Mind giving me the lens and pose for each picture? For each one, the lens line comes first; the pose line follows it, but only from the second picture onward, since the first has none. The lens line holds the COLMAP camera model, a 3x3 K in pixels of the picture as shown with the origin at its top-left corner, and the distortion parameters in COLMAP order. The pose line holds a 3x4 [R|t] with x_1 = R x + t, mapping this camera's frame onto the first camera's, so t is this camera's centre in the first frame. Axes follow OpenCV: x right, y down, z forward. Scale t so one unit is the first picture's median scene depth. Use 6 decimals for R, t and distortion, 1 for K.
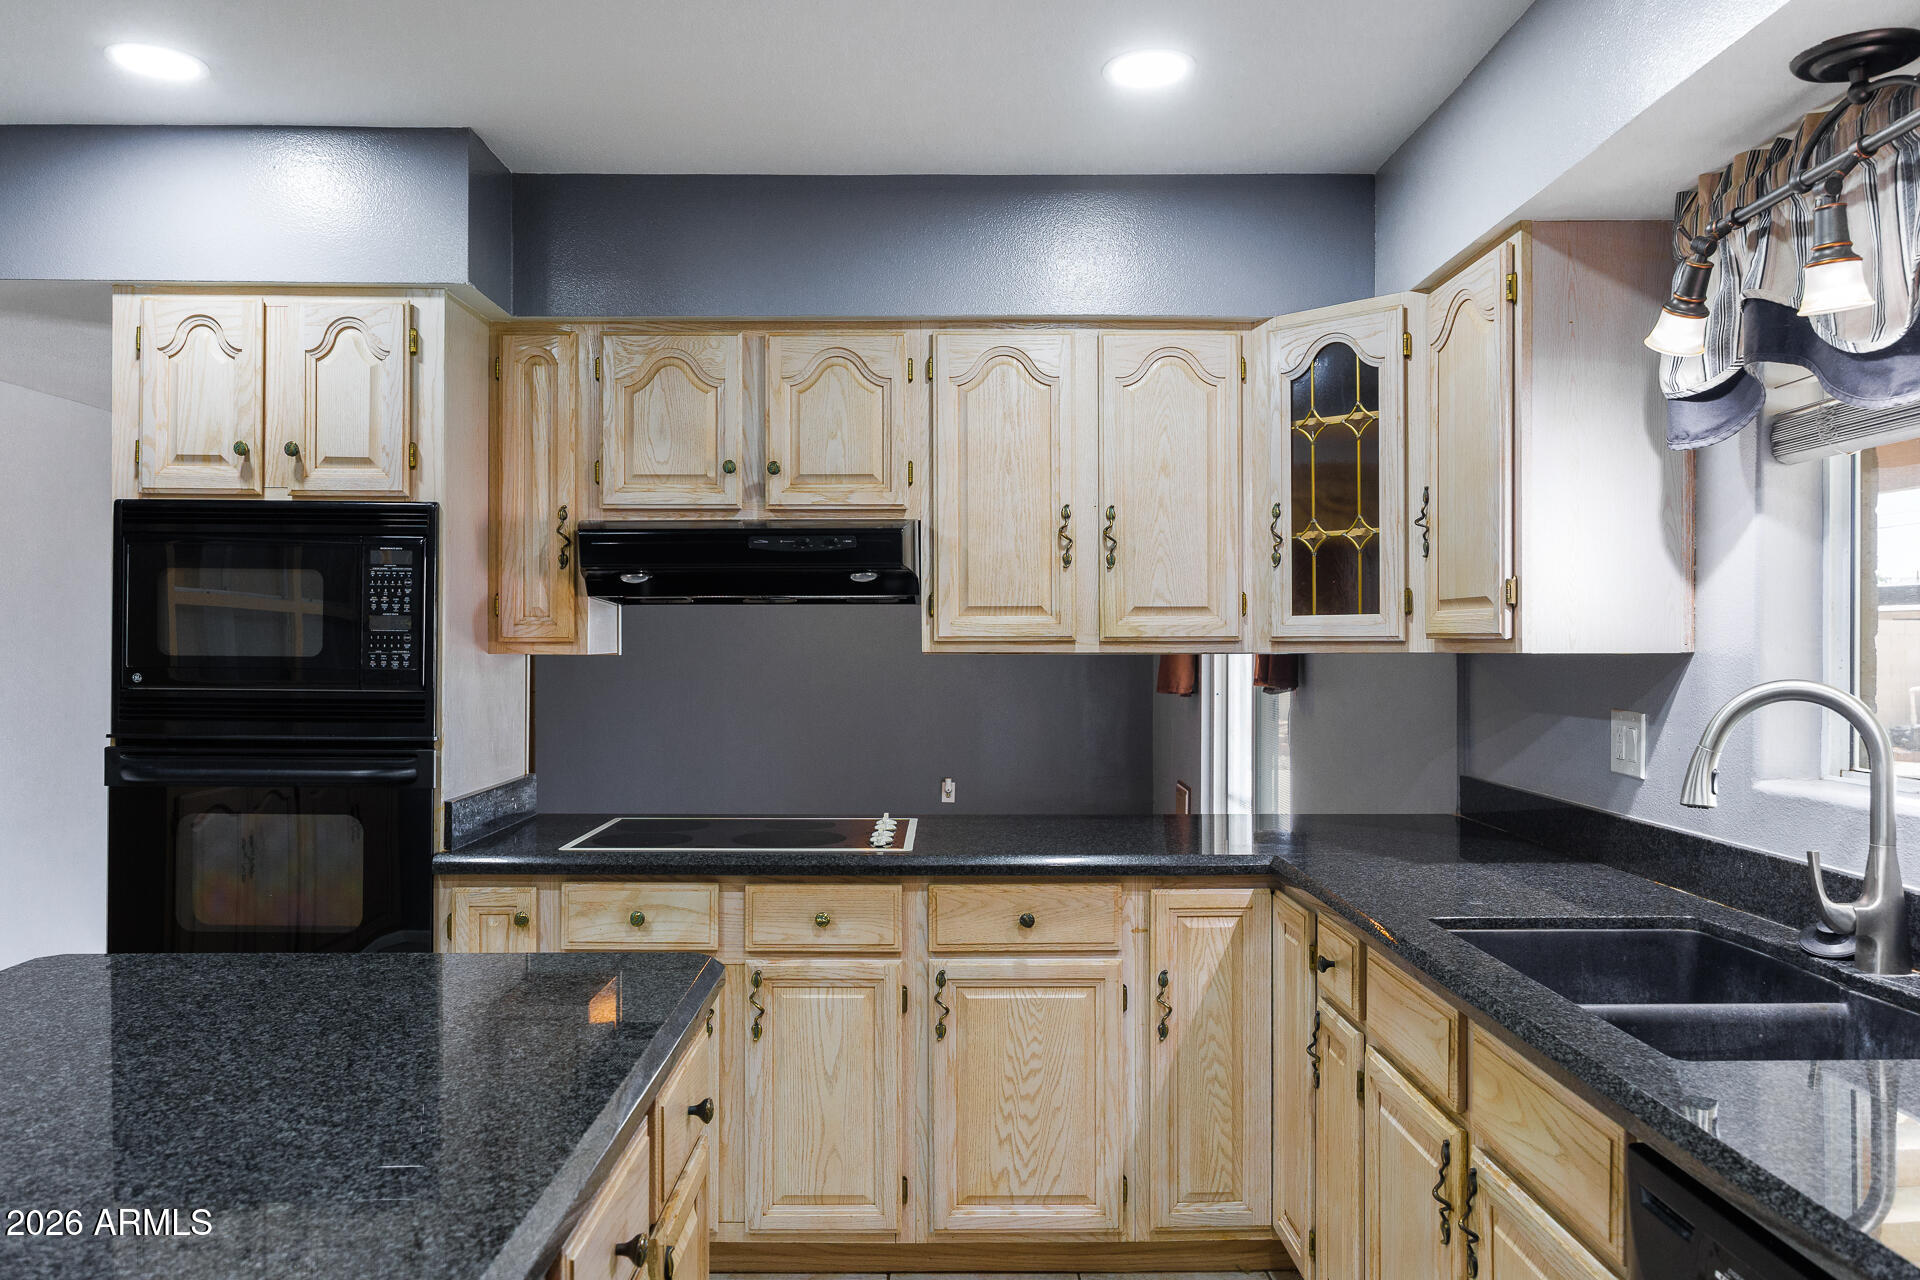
lens RADIAL K [[1423.1, 0, 936.0], [0, 1423.1, 641.0], [0, 0, 1]] dist [-0.009398, 0.004307]
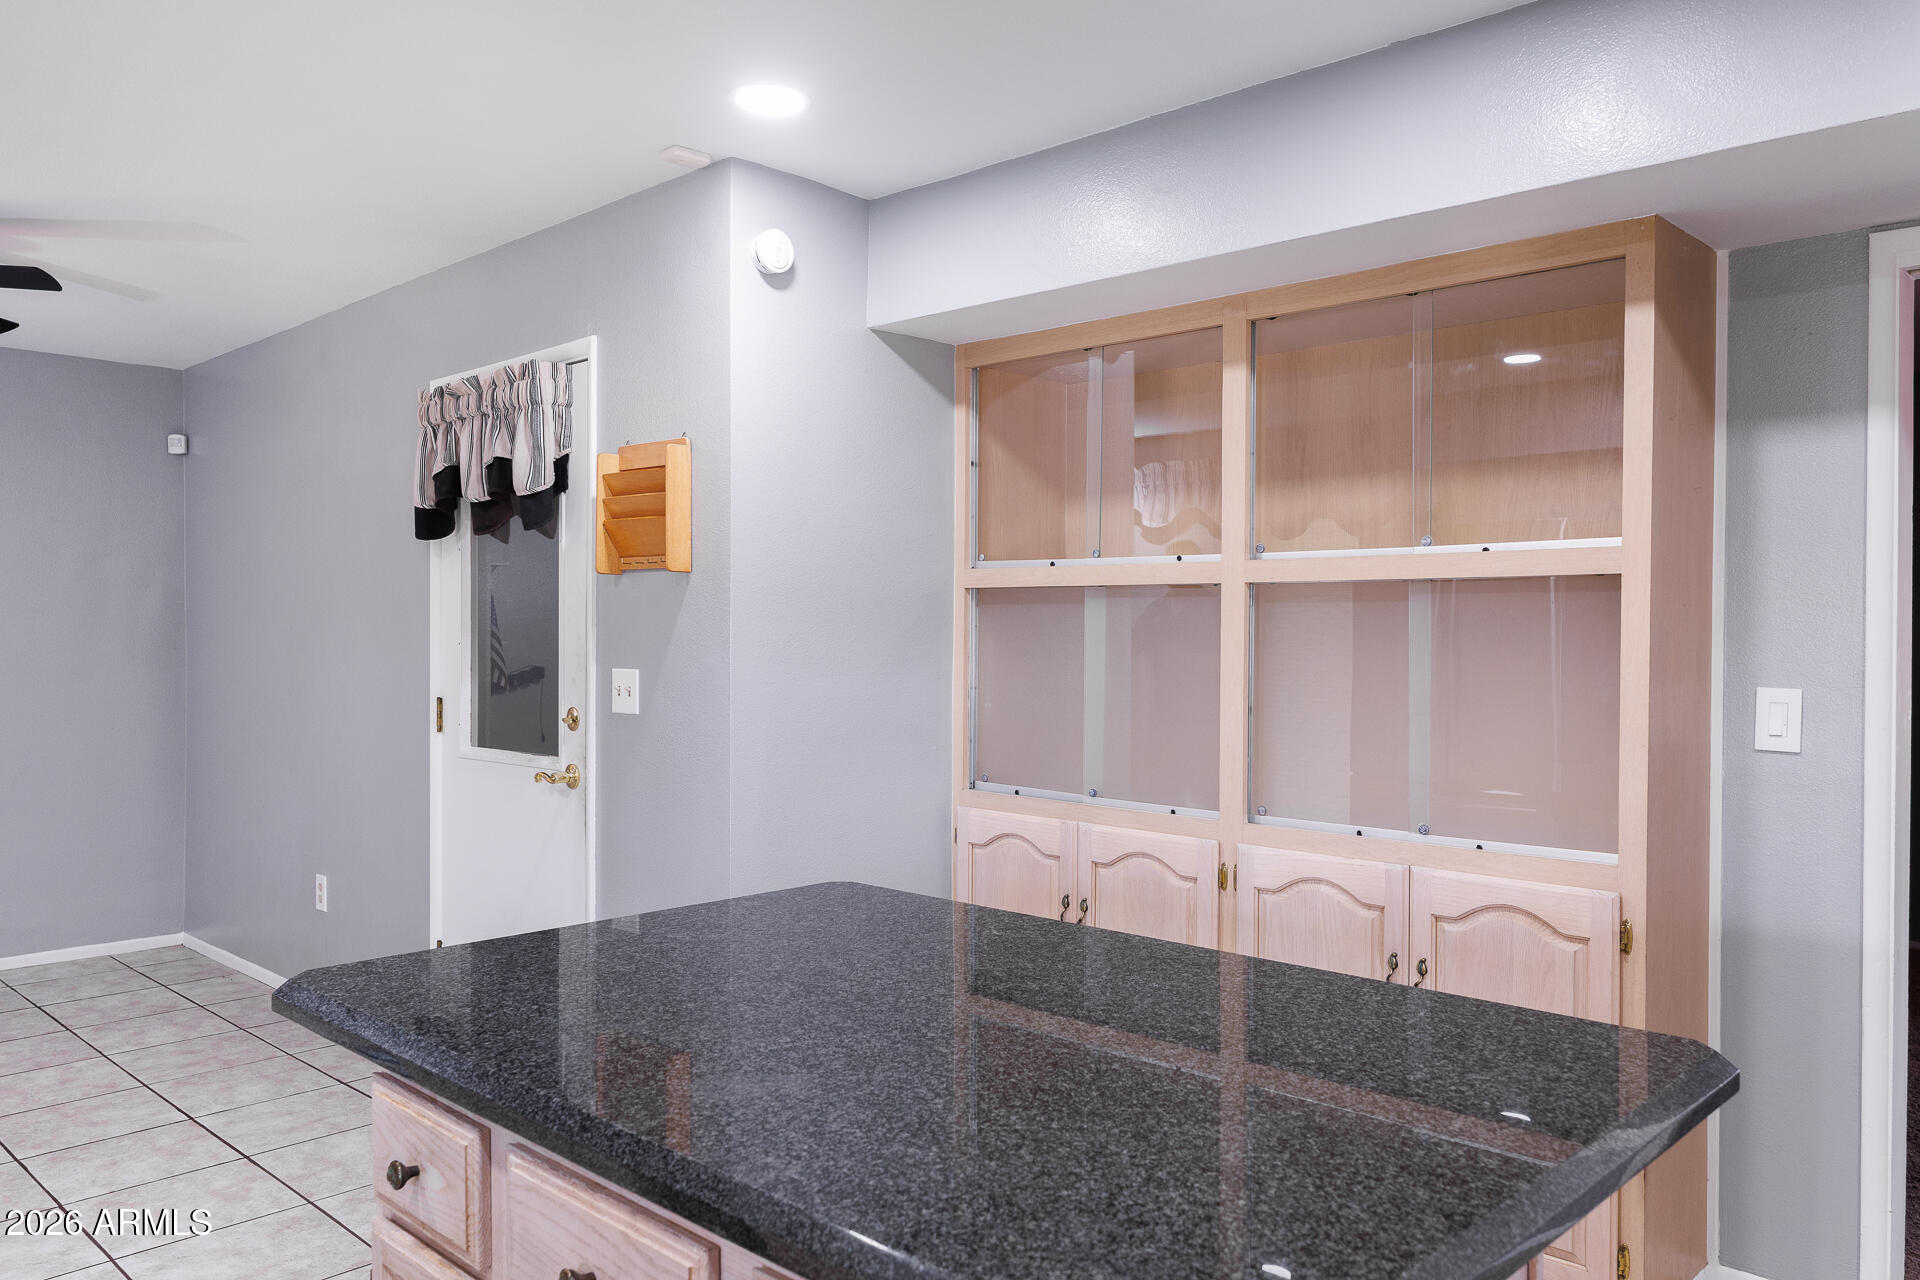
lens RADIAL K [[1423.1, 0, 963.8], [0, 1423.1, 634.3], [0, 0, 1]] dist [-0.009398, 0.004307]
pose [[-0.696978, 0.005228, -0.717074, 0.120190], [0.002233, 0.999984, 0.005120, 0.000700], [0.717089, 0.001967, -0.696978, 0.798848]]
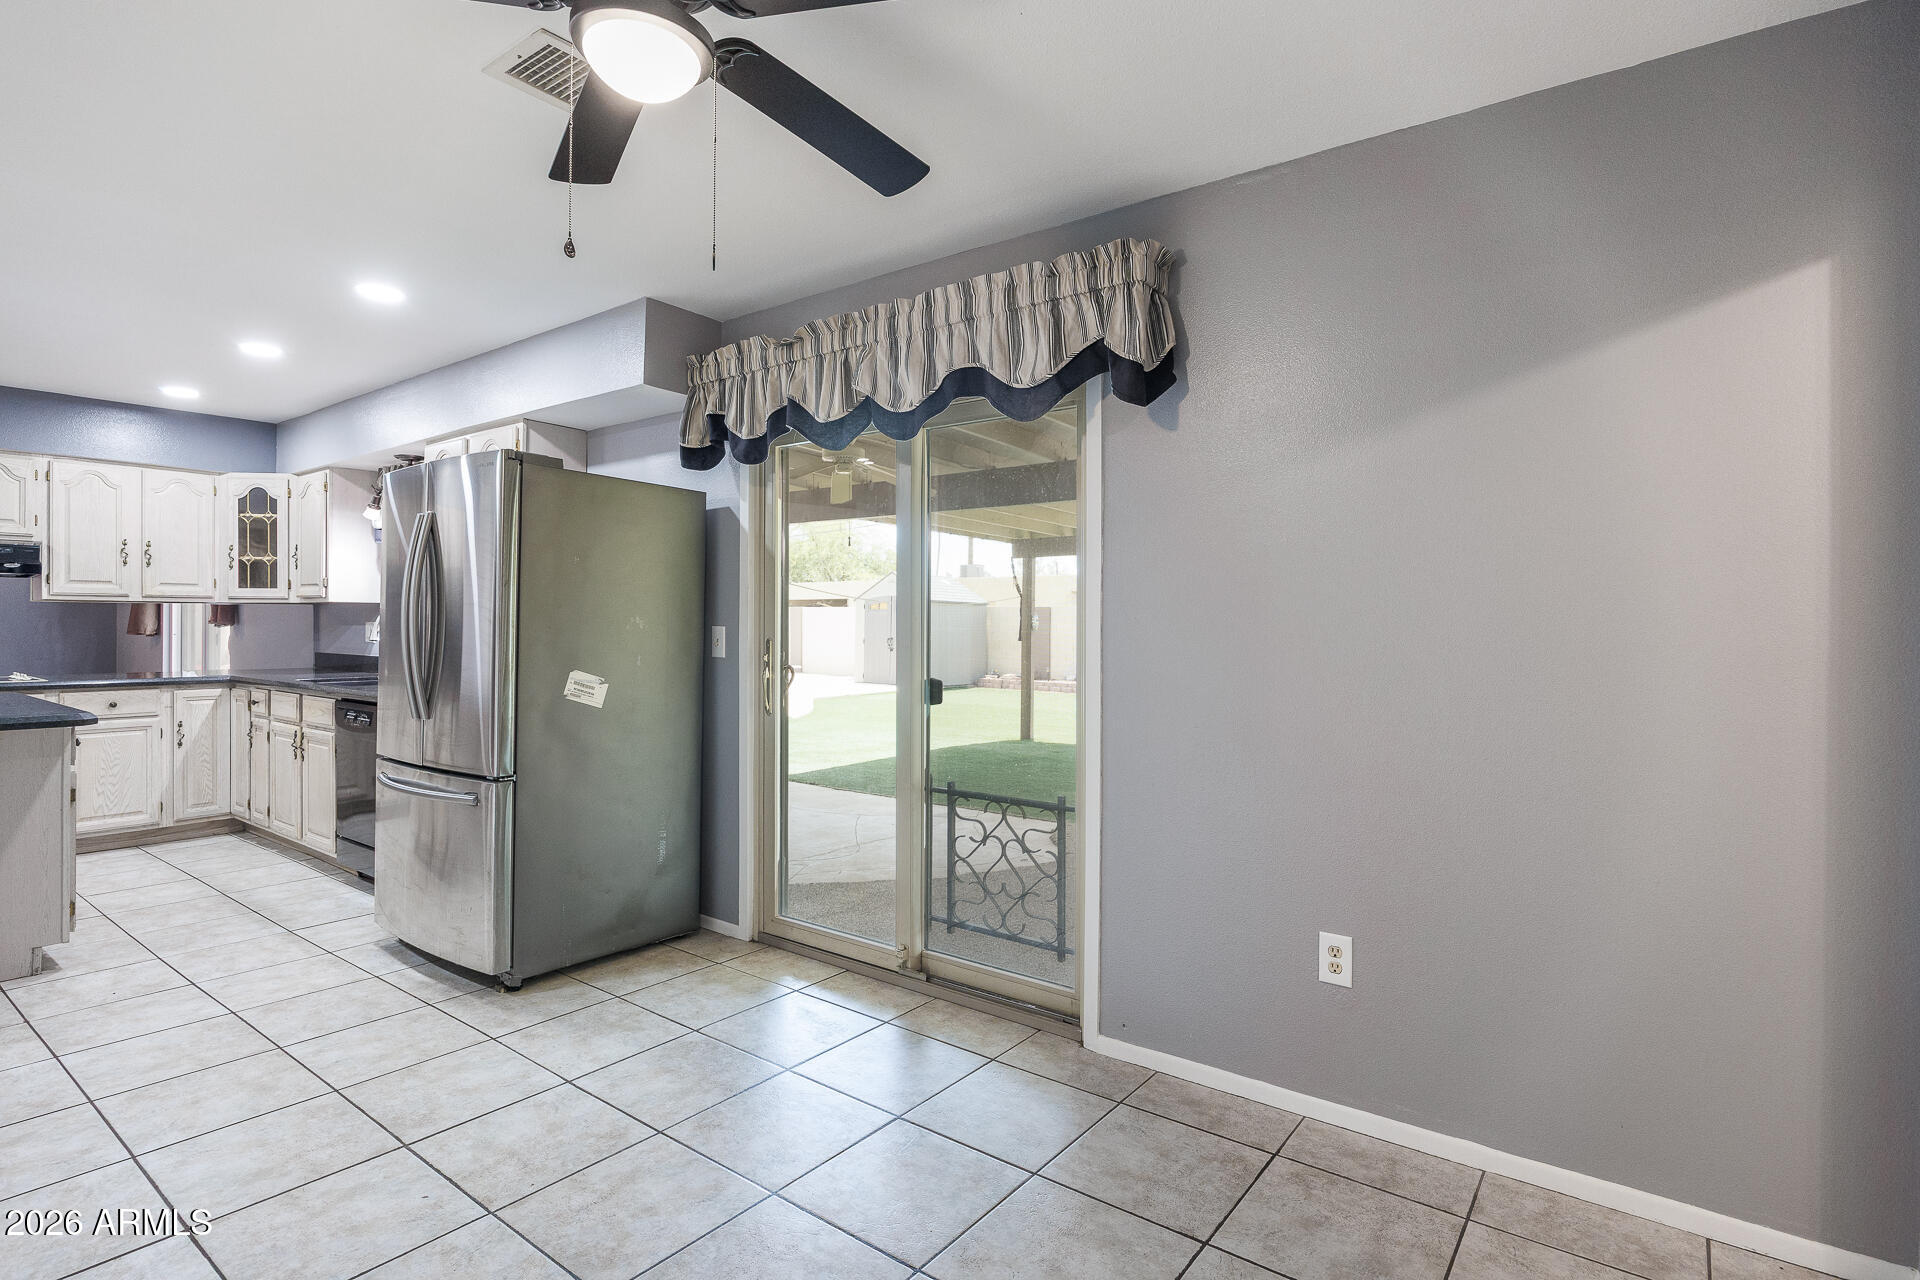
lens RADIAL K [[947.9, 0, 968.5], [0, 947.9, 626.2], [0, 0, 1]] dist [-0.013721, 0.003378]
pose [[0.601311, 0.000565, 0.799015, -0.353753], [-0.007454, 0.999960, 0.004902, 0.036437], [-0.798980, -0.008903, 0.601292, -1.213035]]
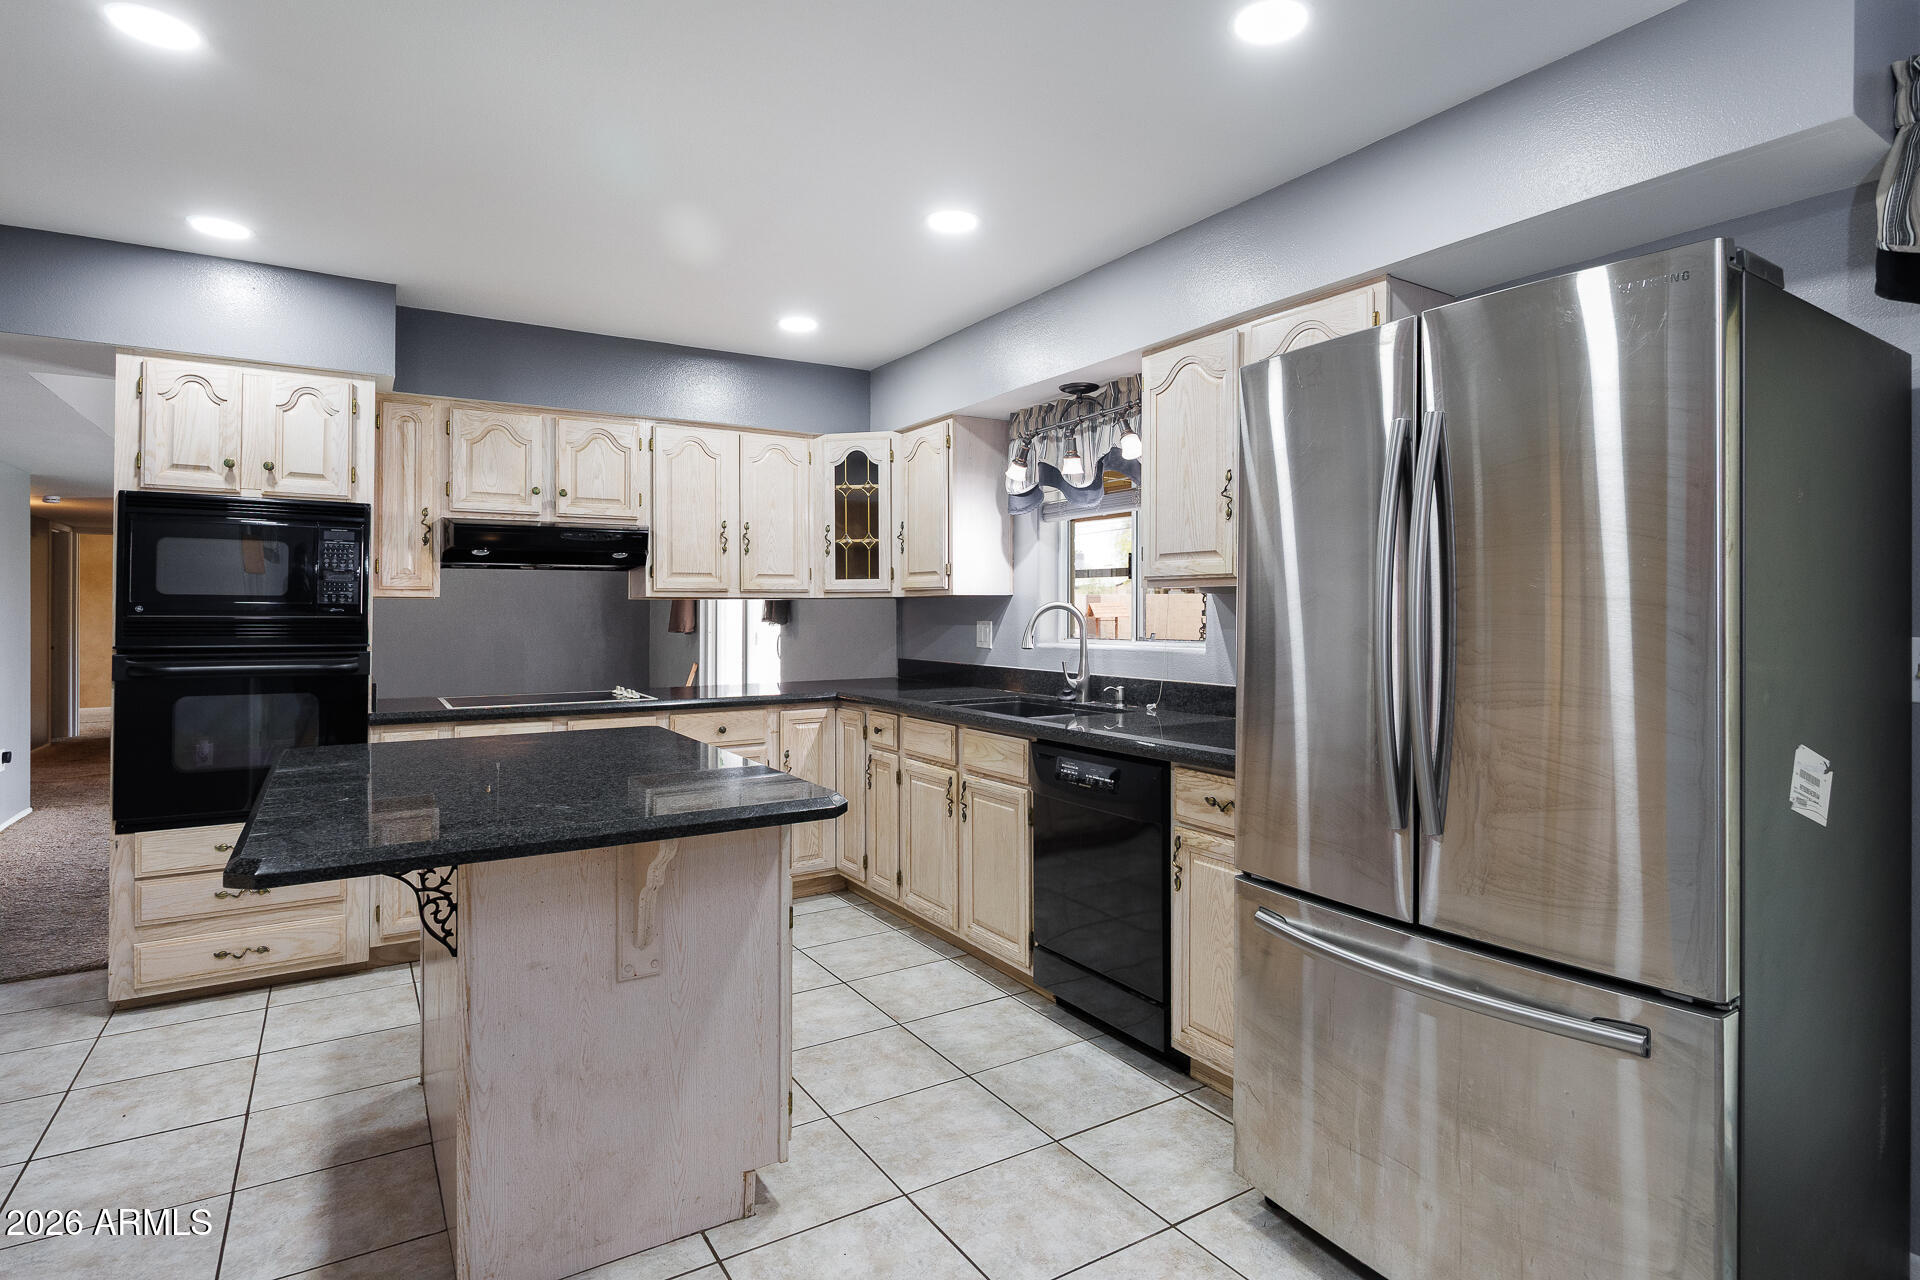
lens RADIAL K [[1007.9, 0, 1034.0], [0, 1007.9, 606.7], [0, 0, 1]] dist [-0.016366, -0.000107]
pose [[0.826023, -0.000805, 0.563636, -0.366483], [0.001467, 0.999999, -0.000721, 0.025112], [-0.563635, 0.001423, 0.826023, -0.407582]]
